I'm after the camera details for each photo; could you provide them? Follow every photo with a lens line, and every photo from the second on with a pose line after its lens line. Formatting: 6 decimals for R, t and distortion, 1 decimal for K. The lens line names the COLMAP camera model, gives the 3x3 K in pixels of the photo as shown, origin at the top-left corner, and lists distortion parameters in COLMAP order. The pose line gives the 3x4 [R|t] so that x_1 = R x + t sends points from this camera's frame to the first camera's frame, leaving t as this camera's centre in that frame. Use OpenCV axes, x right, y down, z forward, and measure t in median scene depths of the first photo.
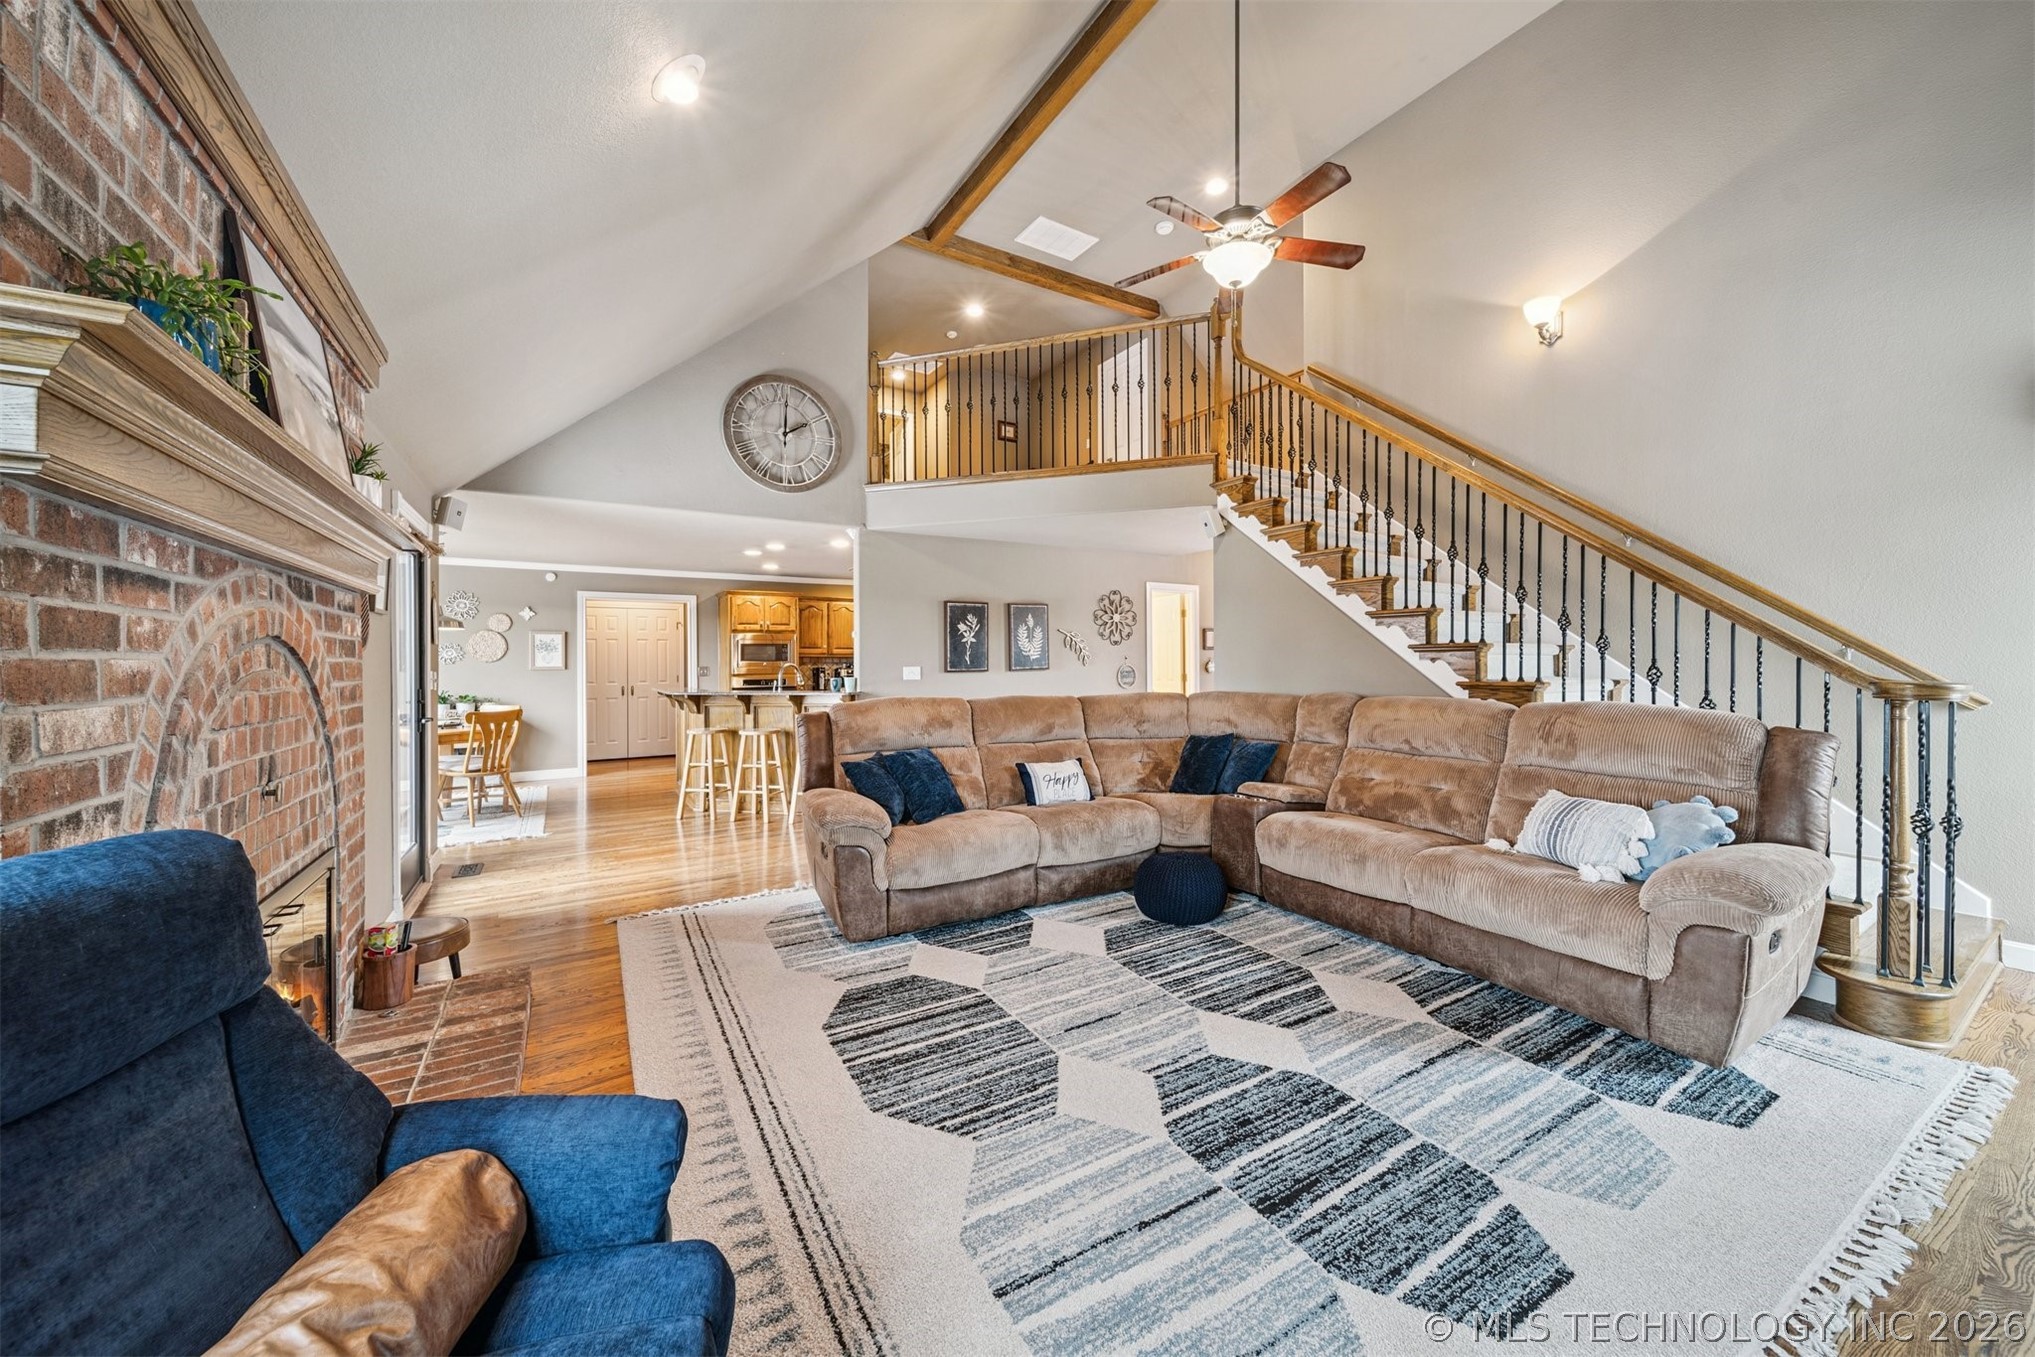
lens RADIAL K [[731.9, 0, 1013.3], [0, 731.9, 666.7], [0, 0, 1]] dist [0.013850, 0.000115]
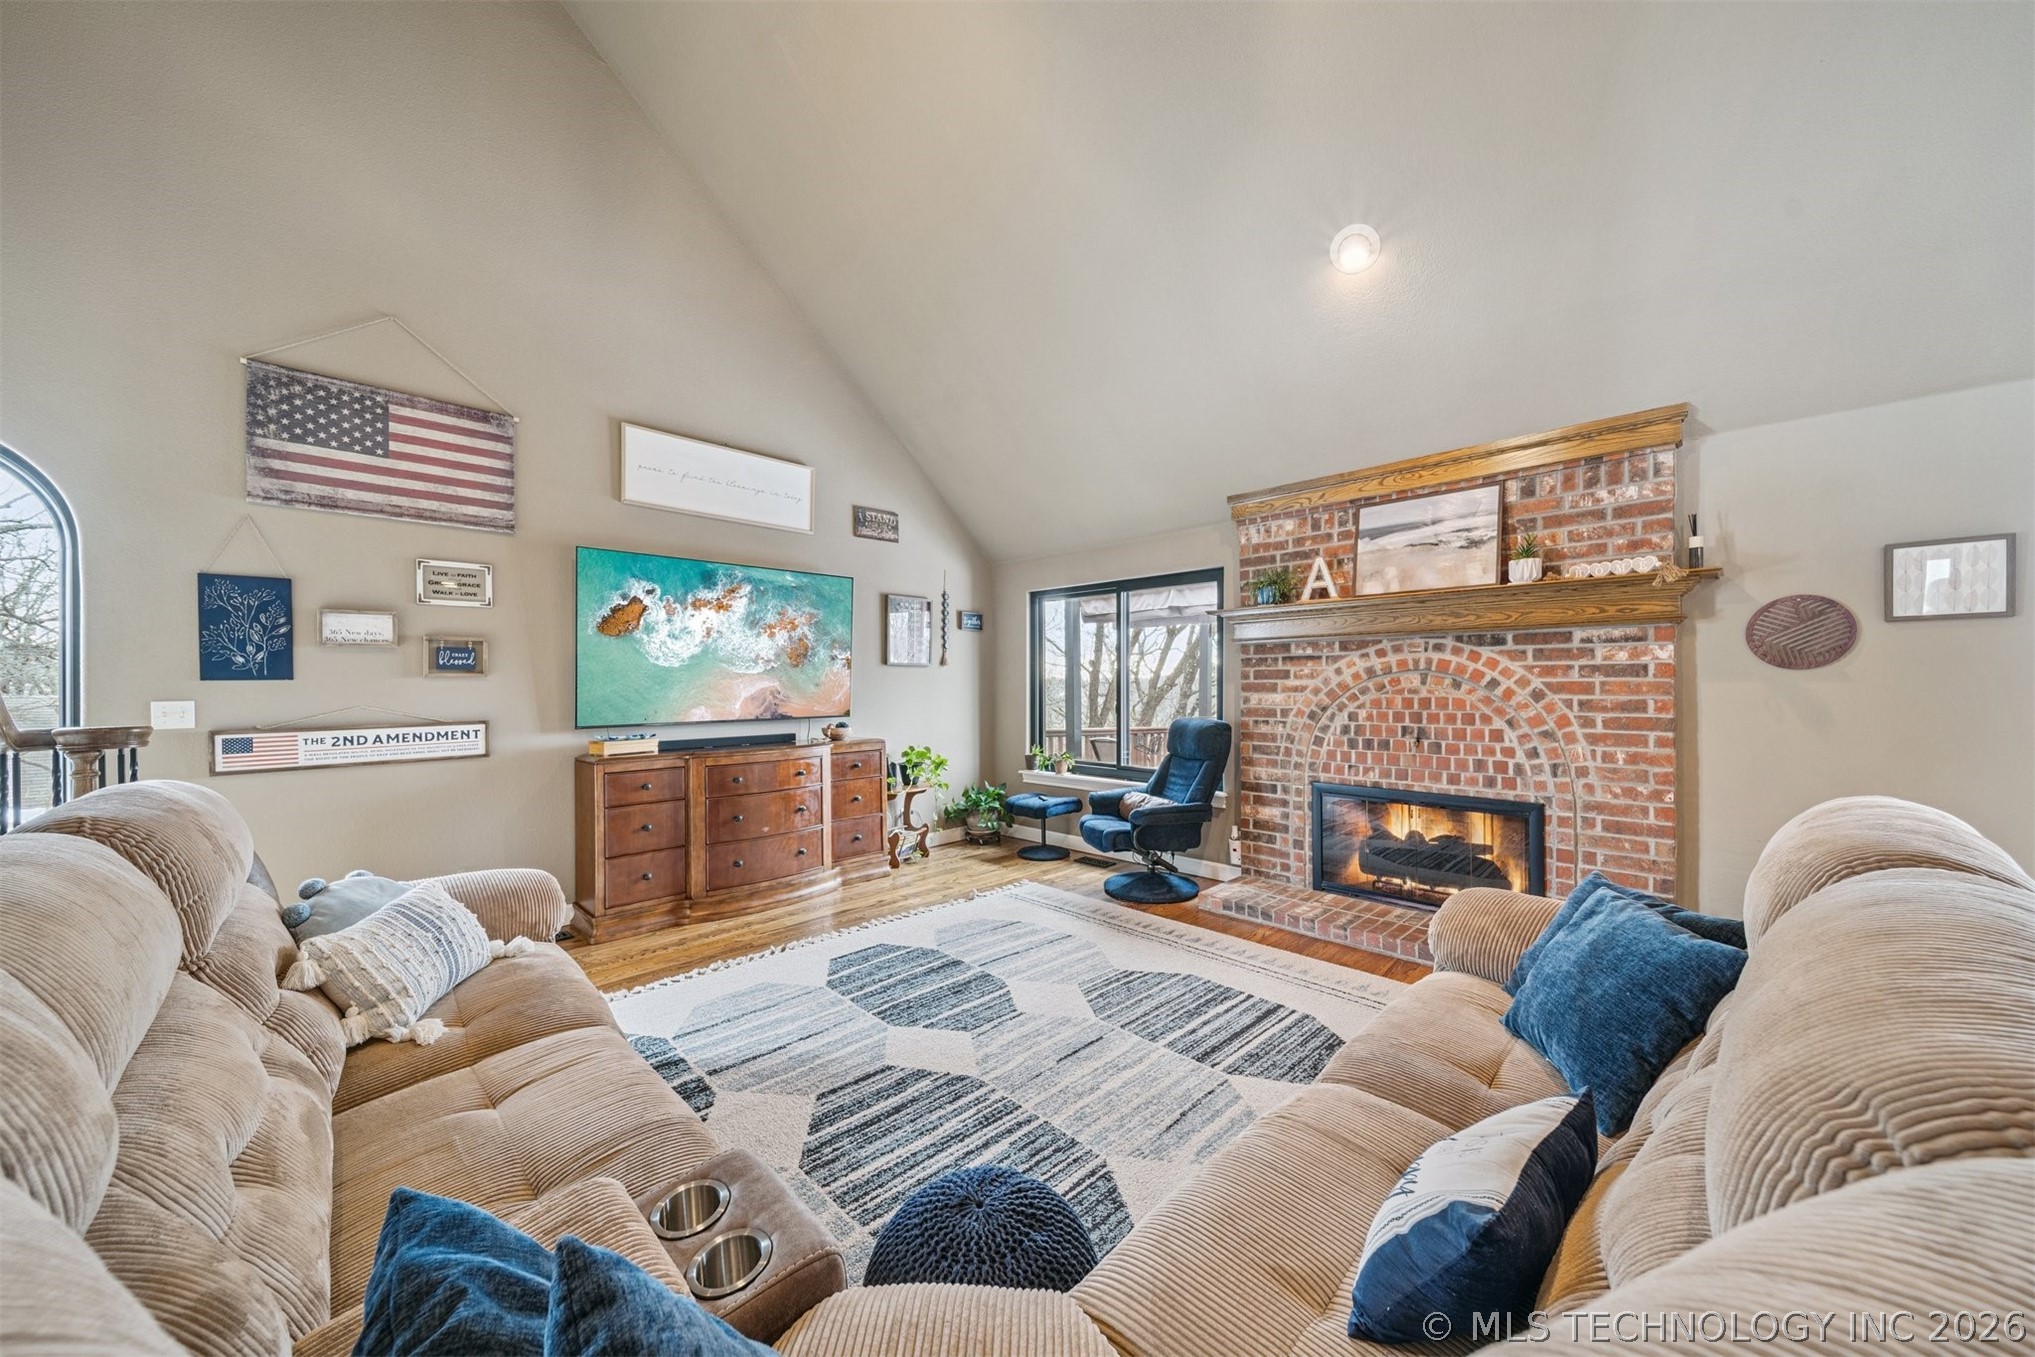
lens RADIAL K [[731.9, 0, 1012.5], [0, 731.9, 680.1], [0, 0, 1]] dist [0.013850, 0.000115]
pose [[-0.974125, 0.009298, -0.225820, 0.448401], [0.007751, 0.999940, 0.007735, -0.028413], [0.225878, 0.005785, -0.974138, 2.080878]]
